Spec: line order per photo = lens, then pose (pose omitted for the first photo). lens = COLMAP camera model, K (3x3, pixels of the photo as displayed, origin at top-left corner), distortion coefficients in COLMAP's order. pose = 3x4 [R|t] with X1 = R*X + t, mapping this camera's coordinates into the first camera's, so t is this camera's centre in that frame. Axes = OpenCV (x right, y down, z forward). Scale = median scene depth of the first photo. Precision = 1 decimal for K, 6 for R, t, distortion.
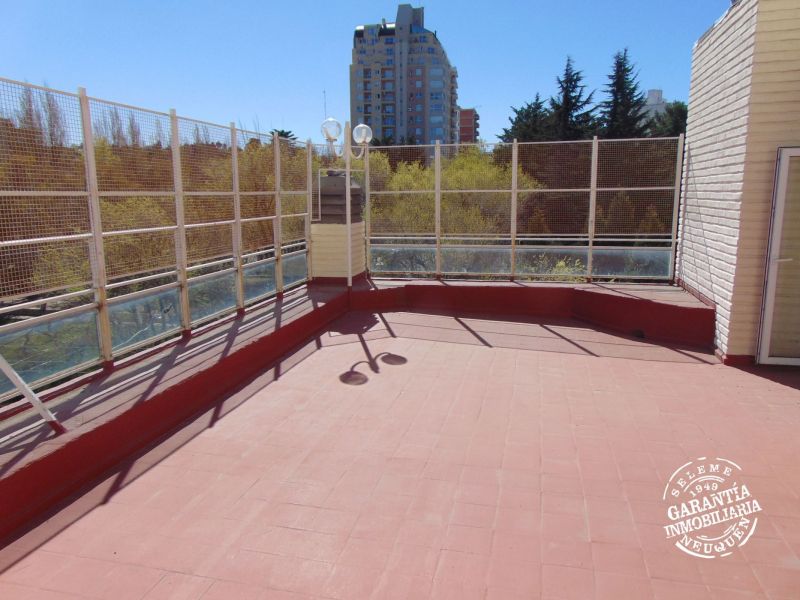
lens RADIAL K [[600.4, 0, 400.6], [0, 600.4, 291.5], [0, 0, 1]] dist [-0.012278, 0.040778]
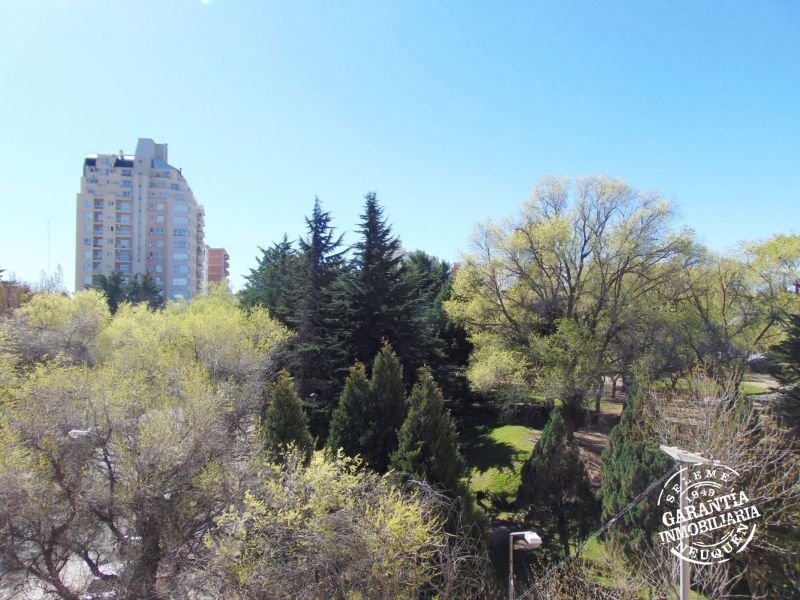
lens RADIAL K [[600.4, 0, 397.0], [0, 600.4, 297.6], [0, 0, 1]] dist [-0.012278, 0.040778]
pose [[0.922660, 0.021115, 0.385037, 0.028435], [0.063517, 0.976539, -0.205759, -0.026811], [-0.380348, 0.214302, 0.899672, 0.105795]]
